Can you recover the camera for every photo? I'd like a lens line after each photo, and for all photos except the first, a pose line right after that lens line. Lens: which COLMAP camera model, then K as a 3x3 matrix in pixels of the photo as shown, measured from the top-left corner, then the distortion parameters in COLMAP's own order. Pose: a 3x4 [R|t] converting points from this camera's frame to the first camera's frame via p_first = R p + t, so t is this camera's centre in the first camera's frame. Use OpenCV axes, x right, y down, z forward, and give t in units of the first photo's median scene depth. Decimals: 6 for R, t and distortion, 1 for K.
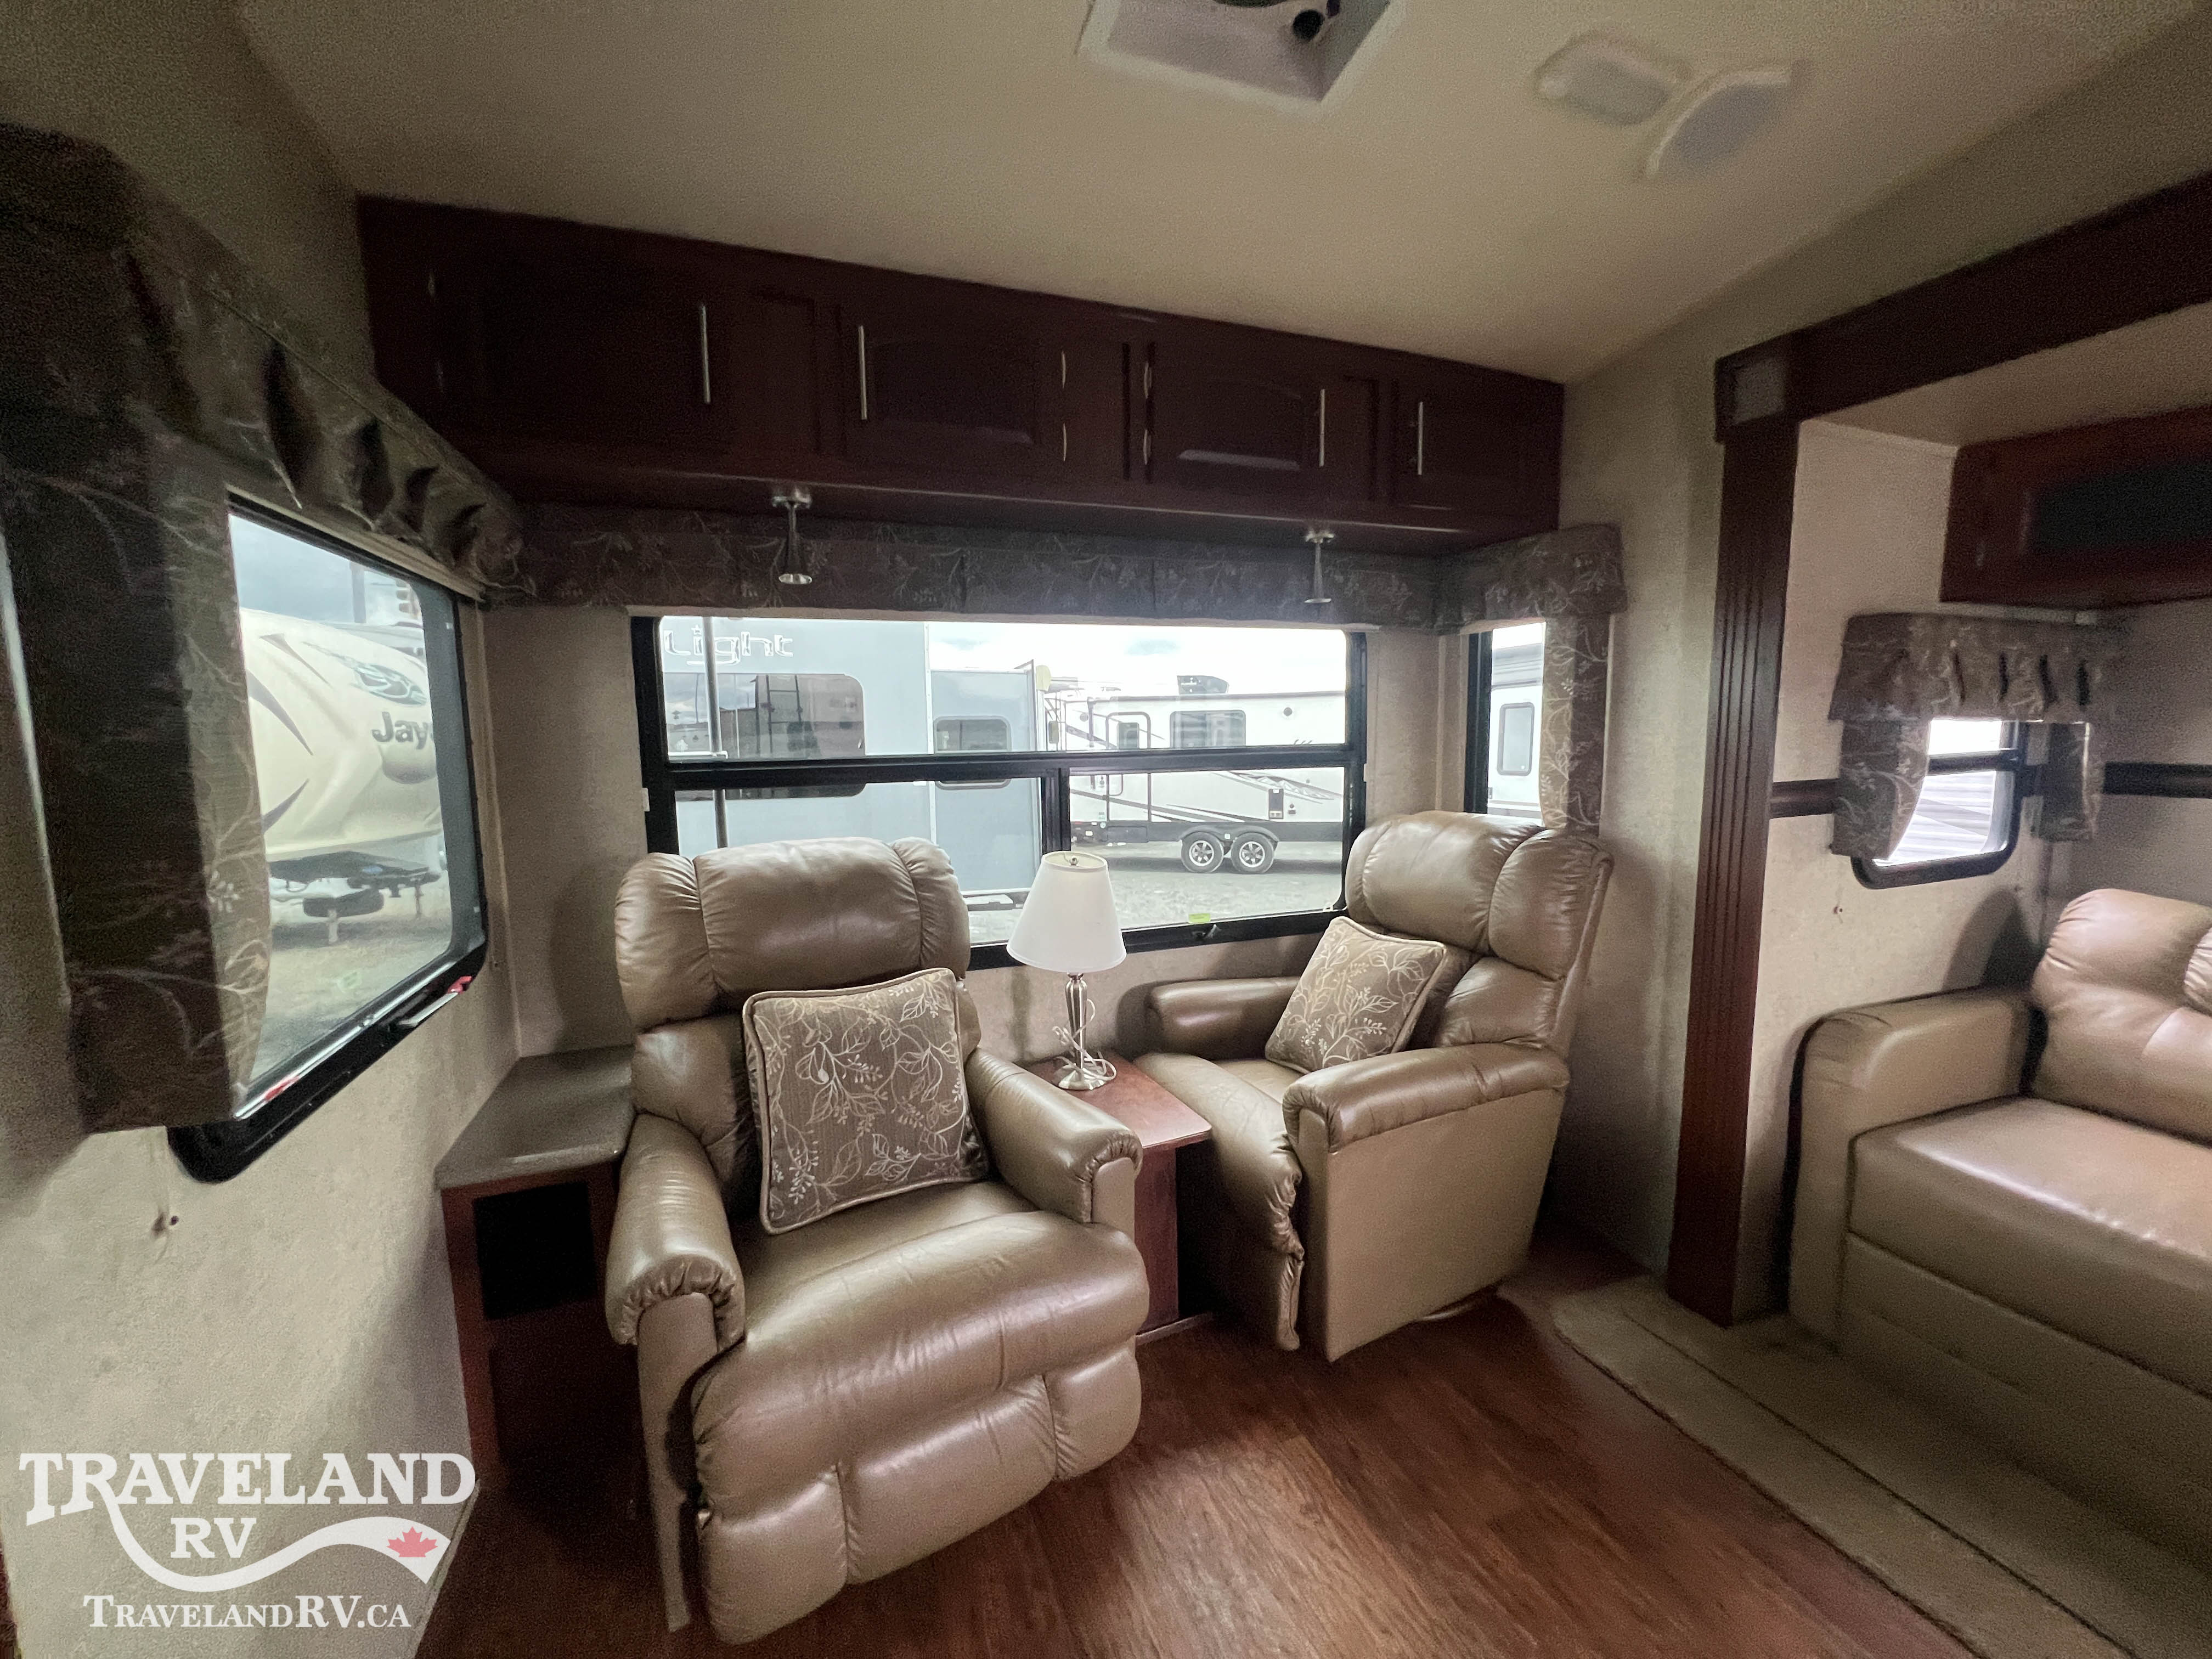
lens RADIAL K [[884.6, 0, 1105.3], [0, 884.6, 829.0], [0, 0, 1]] dist [-0.001712, 0.000426]
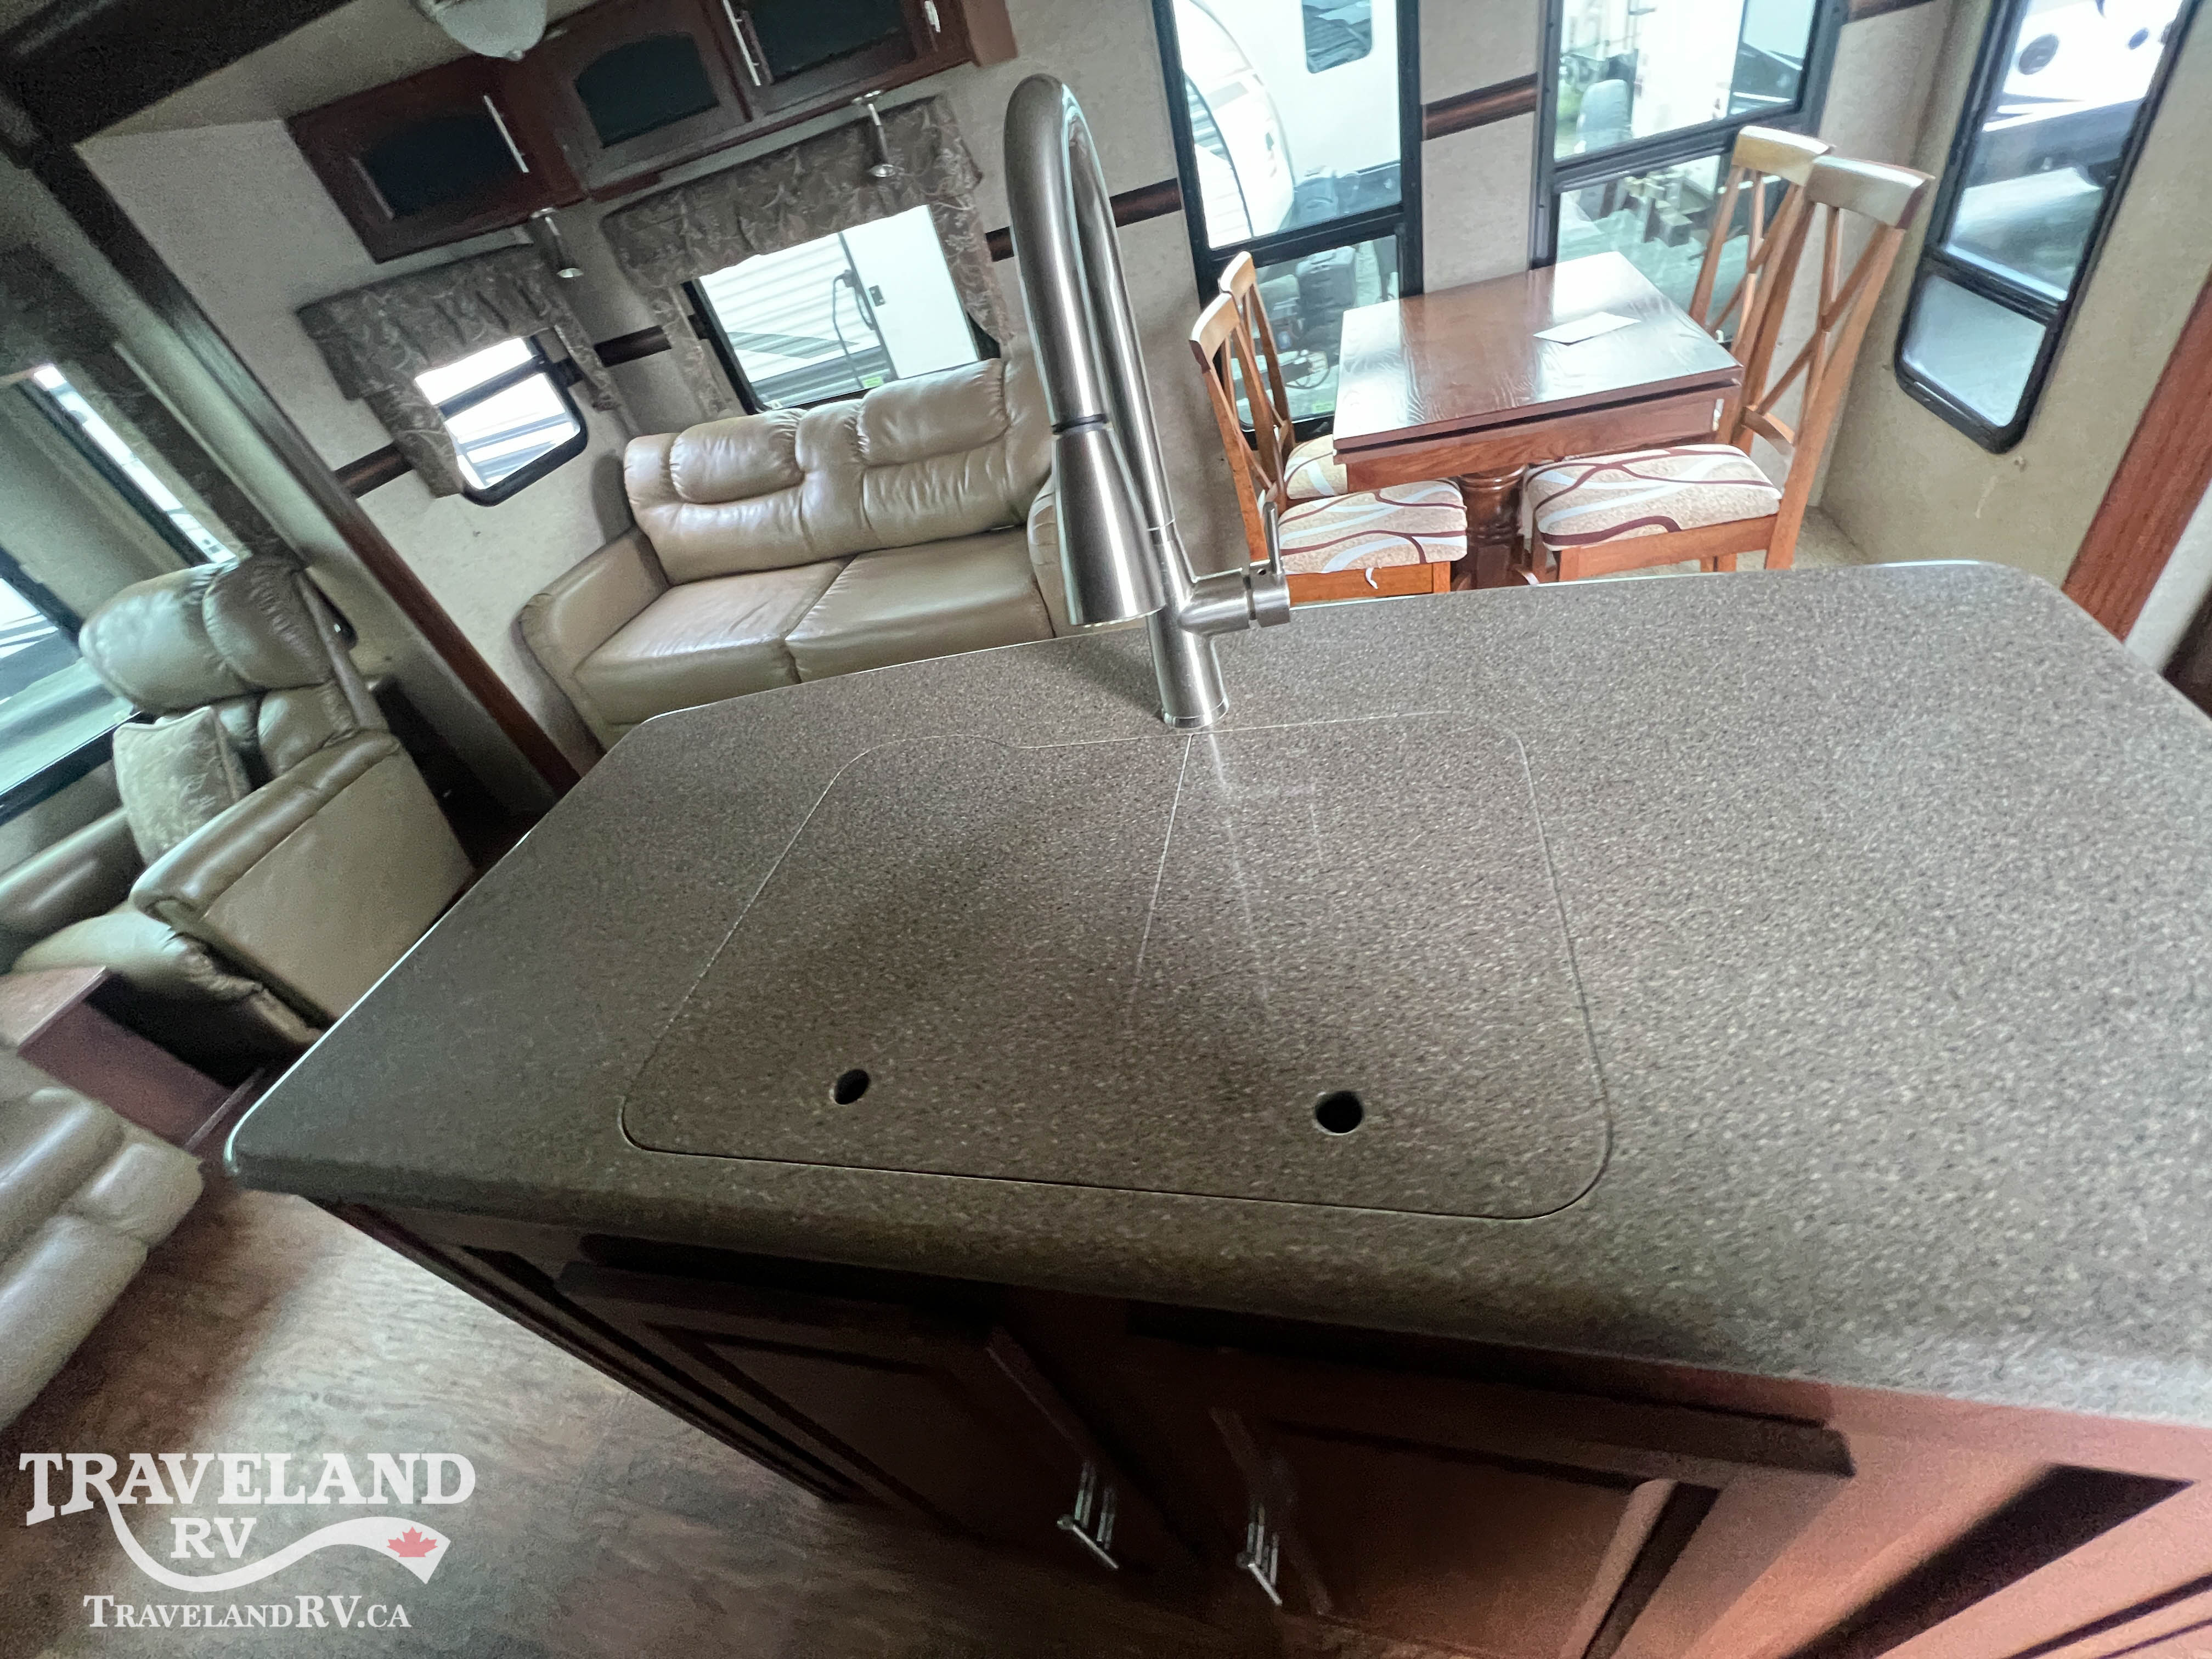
lens RADIAL K [[884.6, 0, 1100.8], [0, 884.6, 824.9], [0, 0, 1]] dist [-0.001712, 0.000426]
pose [[0.523262, -0.637734, 0.565236, 0.267734], [0.336058, 0.763960, 0.550844, 0.007026], [-0.783110, -0.098284, 0.614068, -0.669920]]
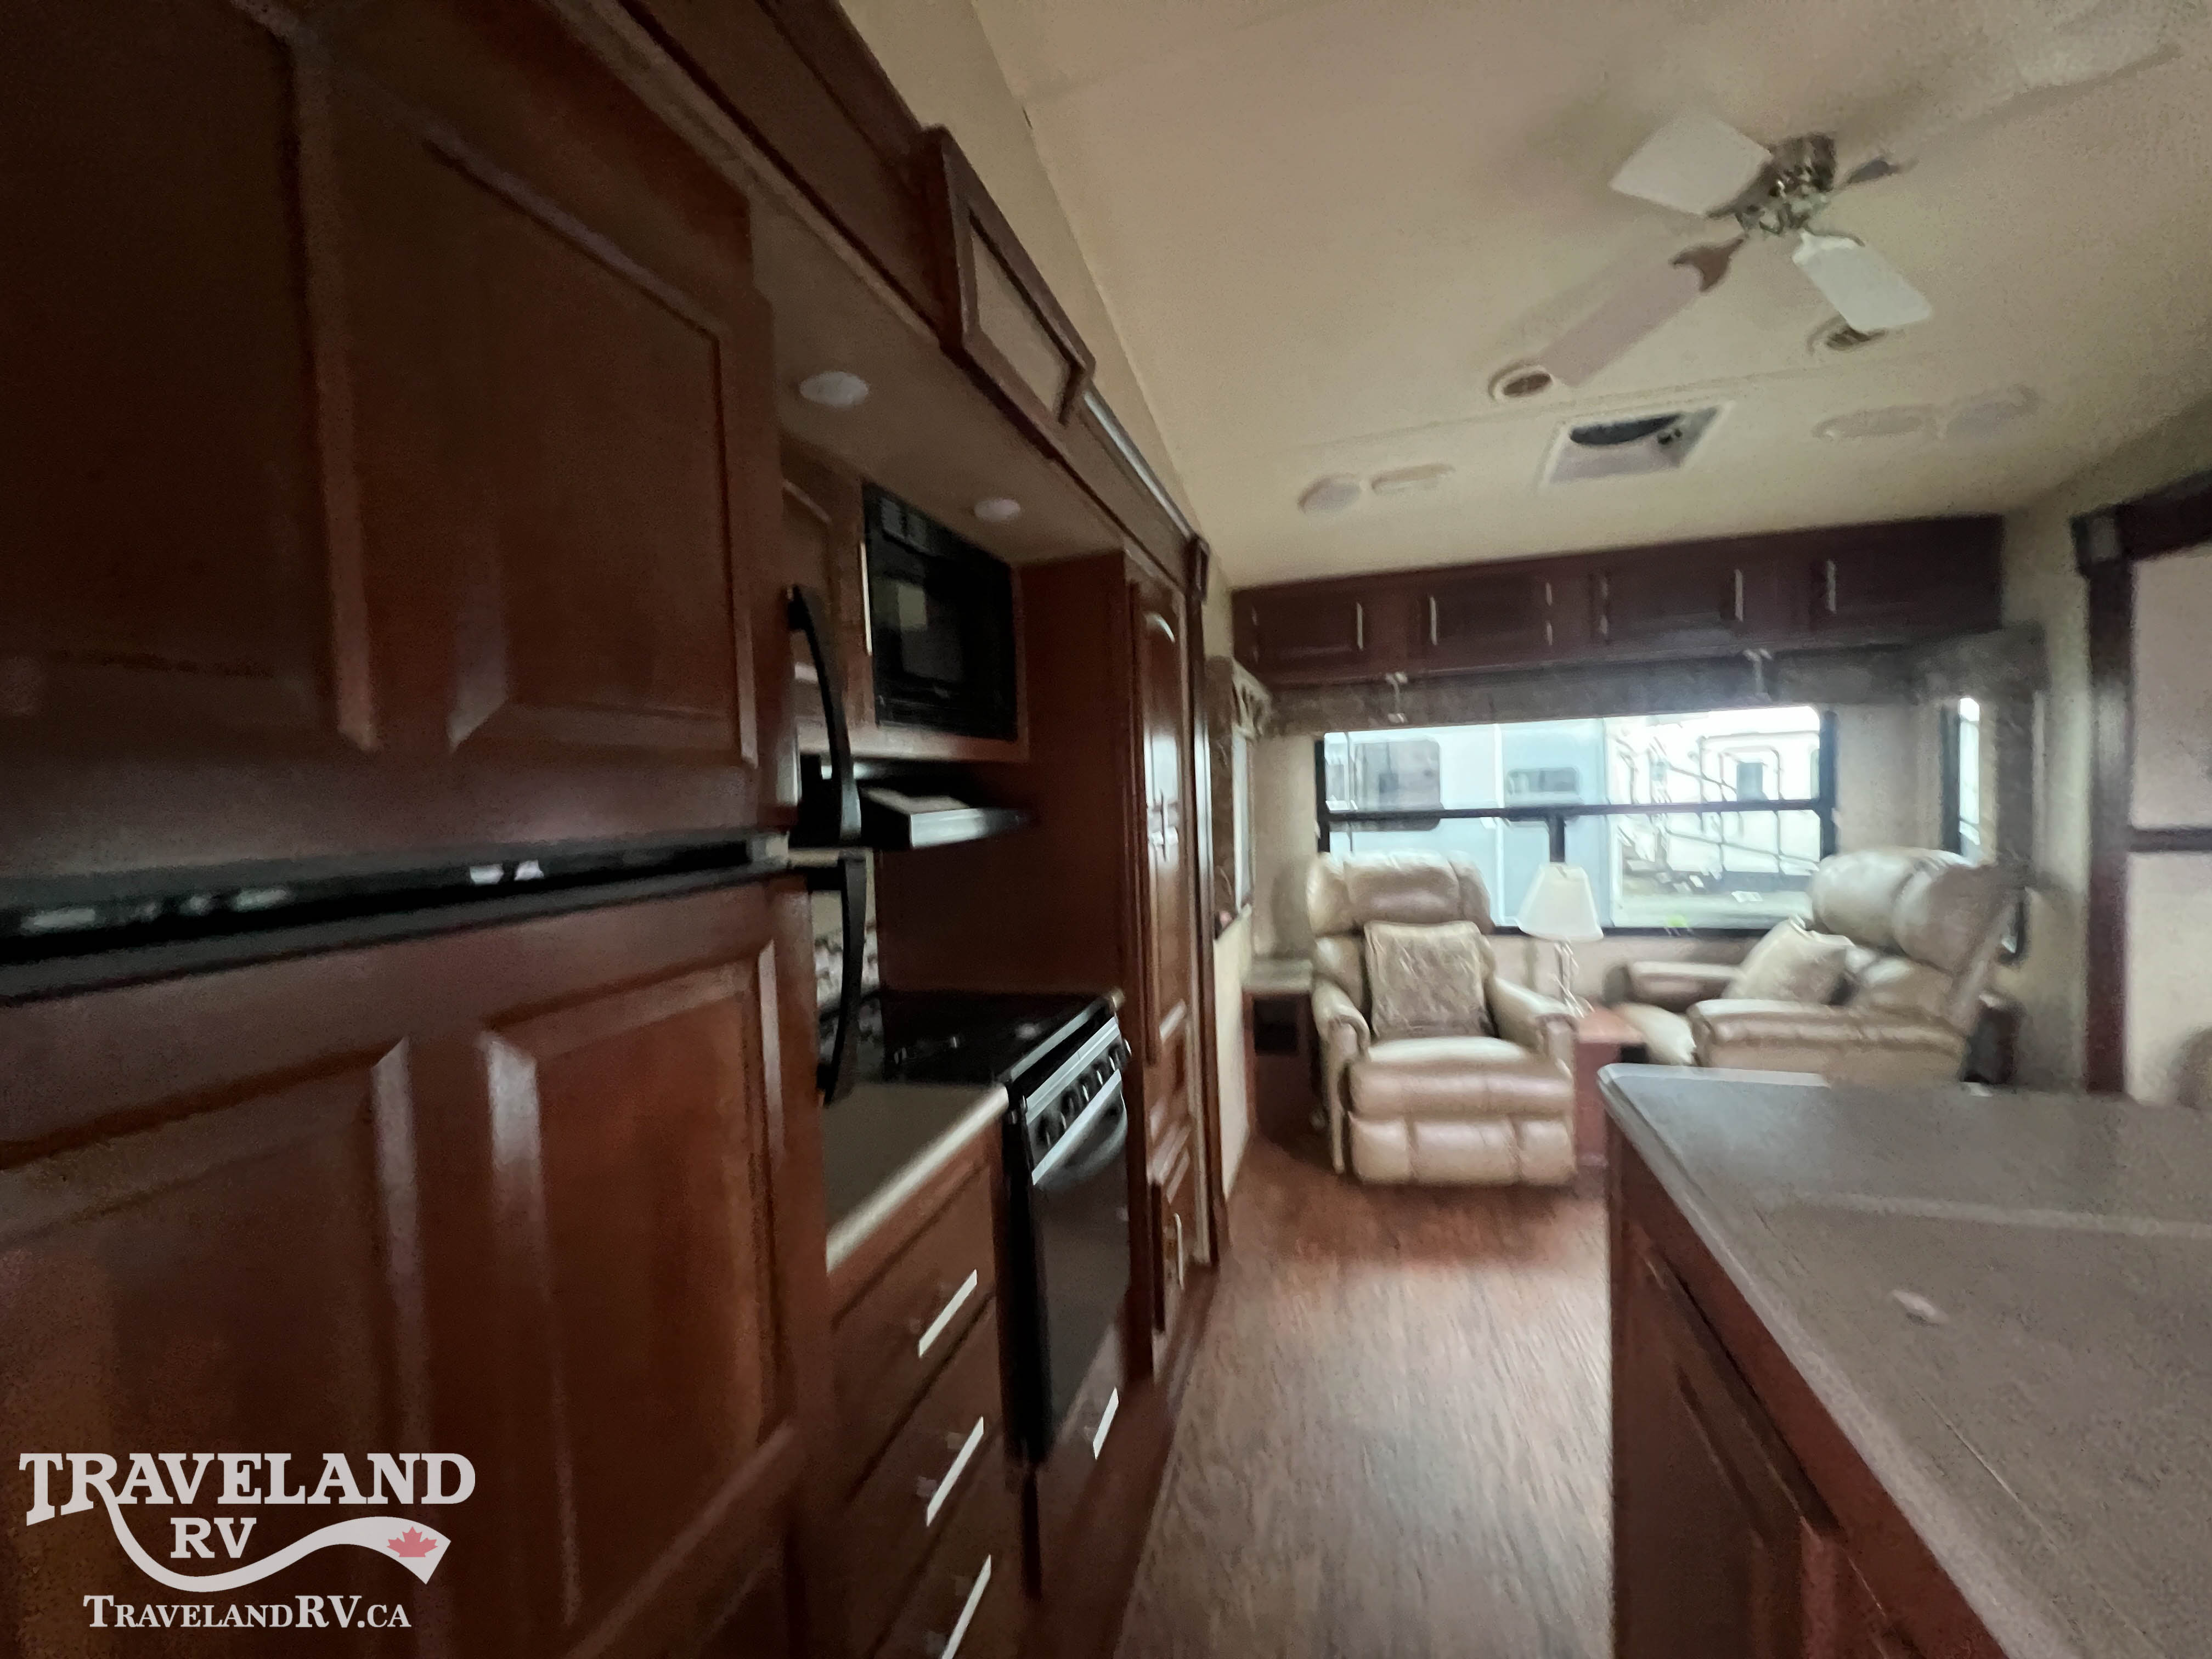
lens RADIAL K [[884.6, 0, 1106.4], [0, 884.6, 824.6], [0, 0, 1]] dist [-0.001712, 0.000426]
pose [[0.804237, 0.010822, -0.594210, 0.287827], [-0.041510, 0.998415, -0.037998, 0.053589], [0.592857, 0.055225, 0.803412, -0.910254]]
